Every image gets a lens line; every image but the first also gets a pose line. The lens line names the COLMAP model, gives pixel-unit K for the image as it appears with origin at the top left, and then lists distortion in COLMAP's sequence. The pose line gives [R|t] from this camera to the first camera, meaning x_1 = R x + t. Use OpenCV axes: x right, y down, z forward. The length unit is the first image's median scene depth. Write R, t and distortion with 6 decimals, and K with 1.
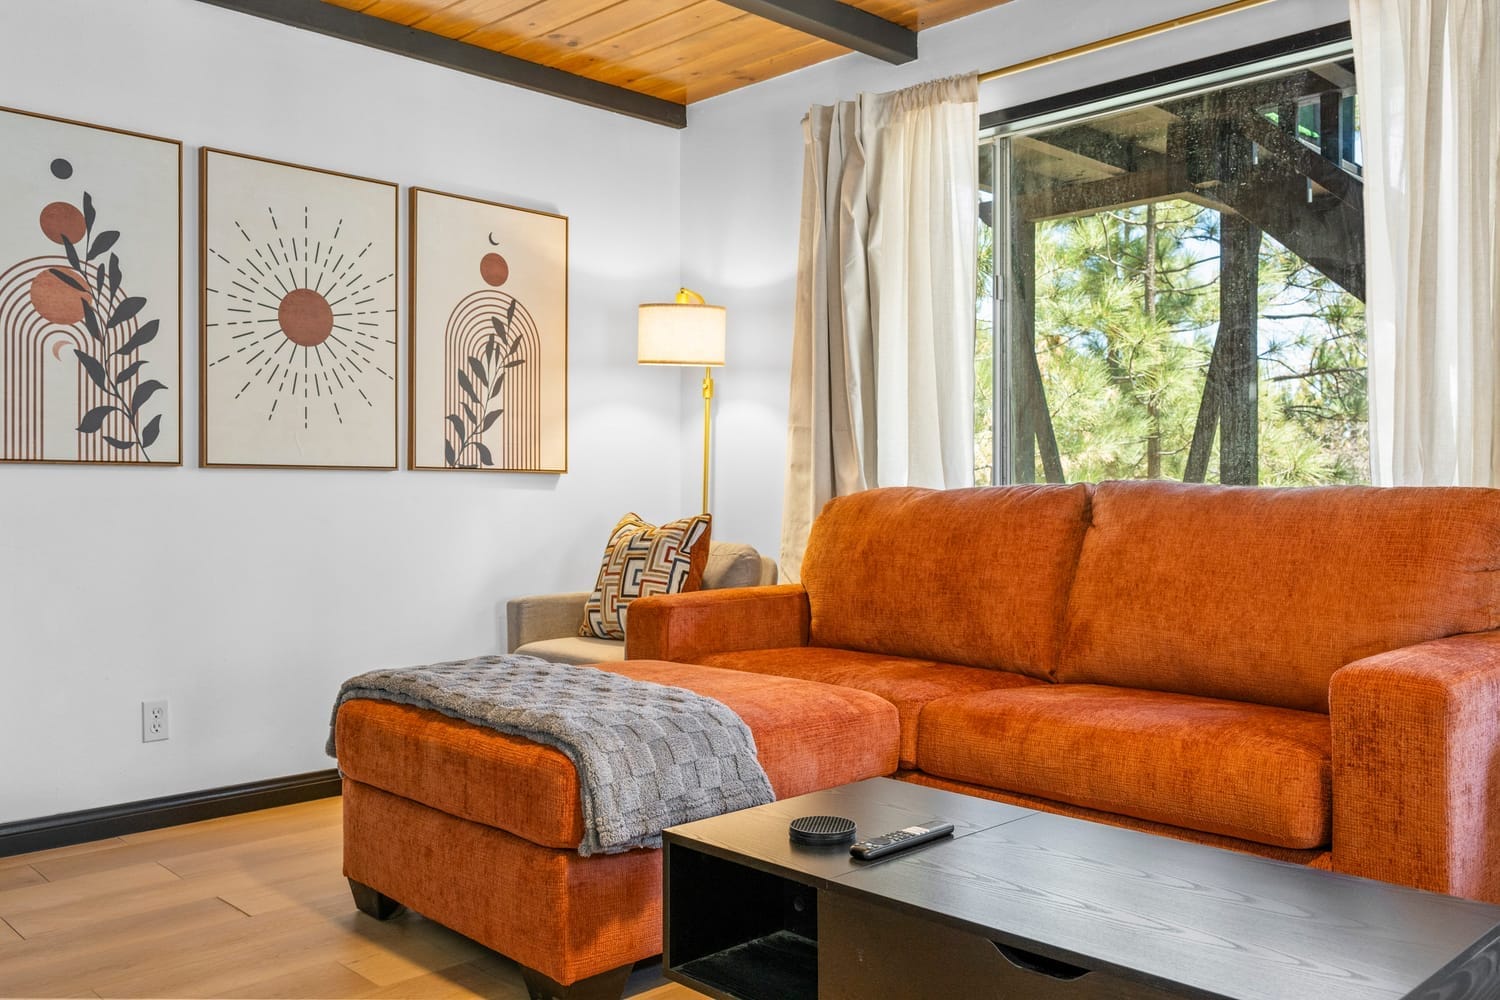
lens RADIAL K [[1270.5, 0, 750.0], [0, 1270.5, 500.0], [0, 0, 1]] dist [0.119628, 0.000389]
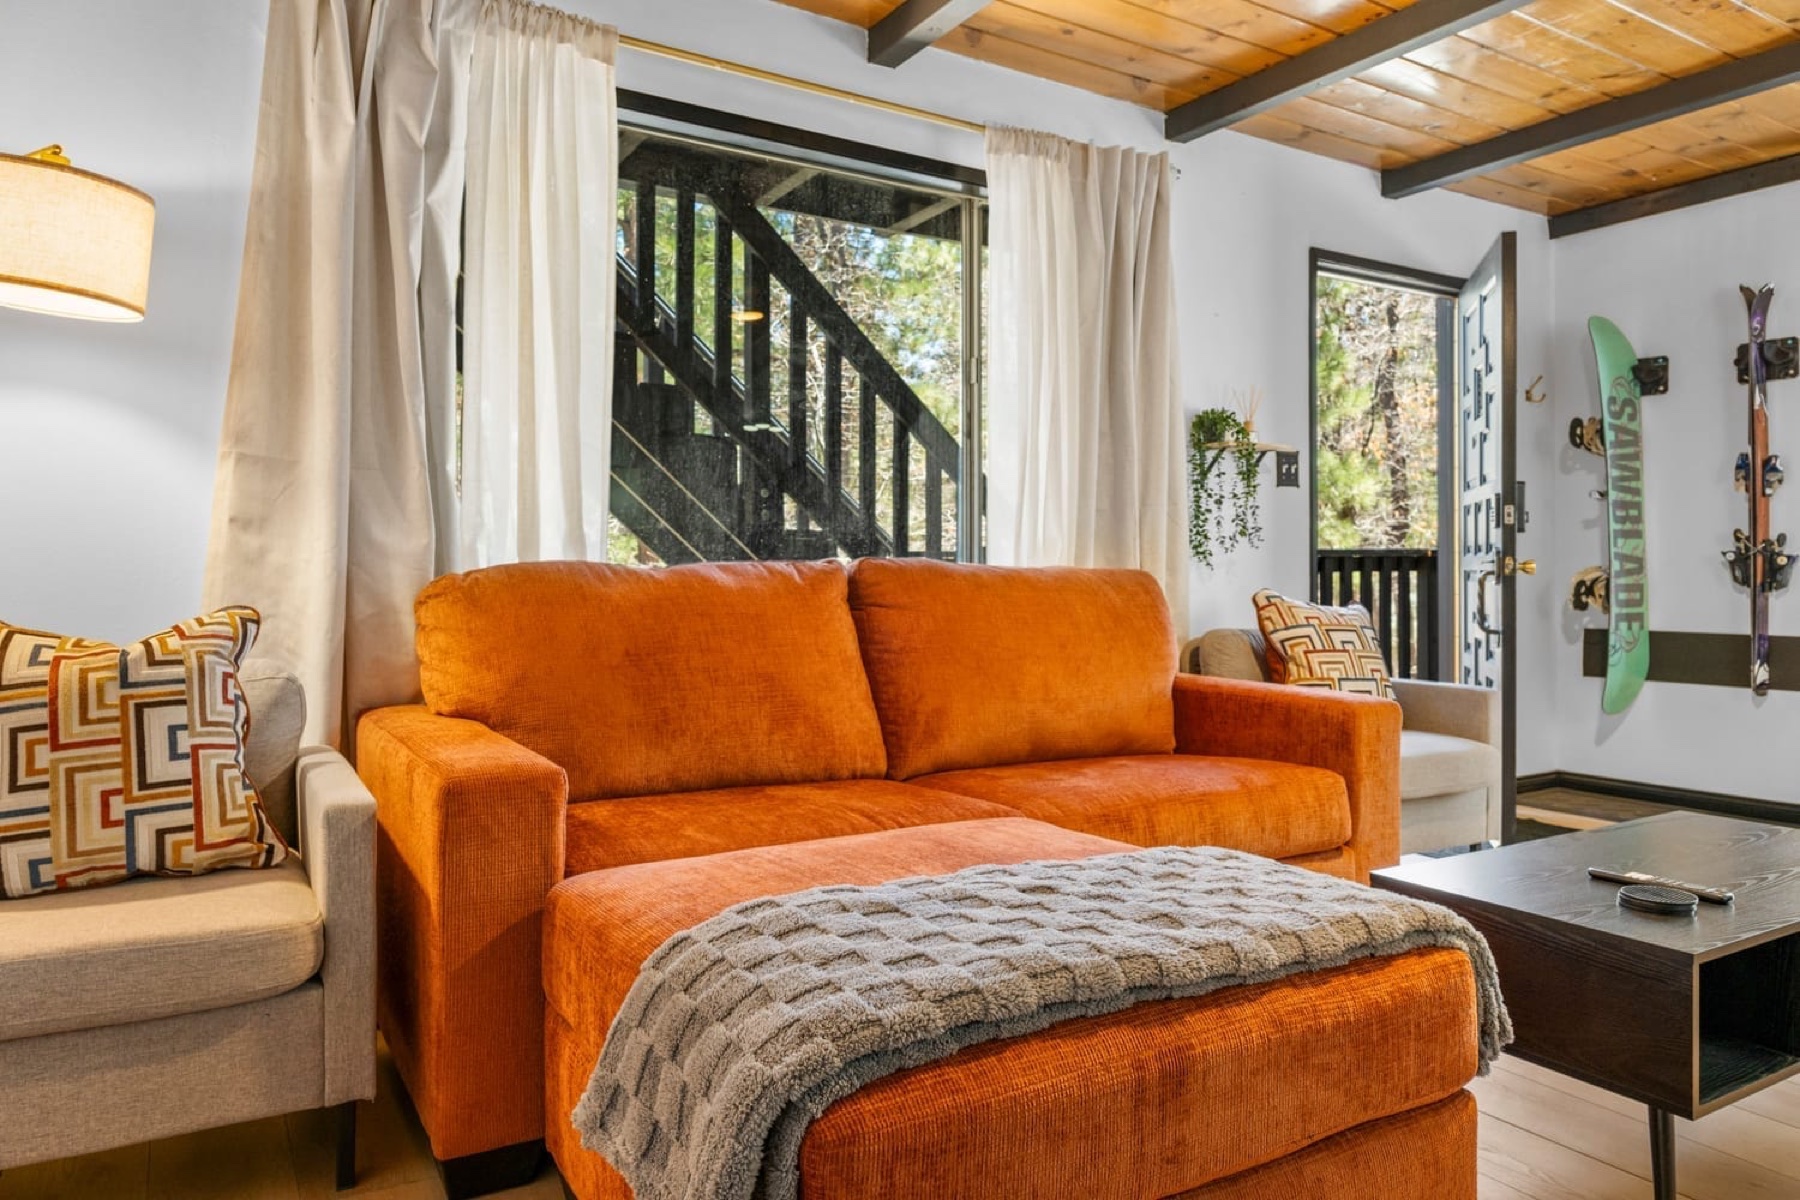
lens RADIAL K [[1177.7, 0, 900.0], [0, 1177.7, 600.0], [0, 0, 1]] dist [0.001239, 0.000479]
pose [[0.210282, -0.013767, 0.977544, -0.458967], [-0.000175, 0.999900, 0.014120, 0.001619], [-0.977641, -0.003140, 0.210259, 0.645210]]
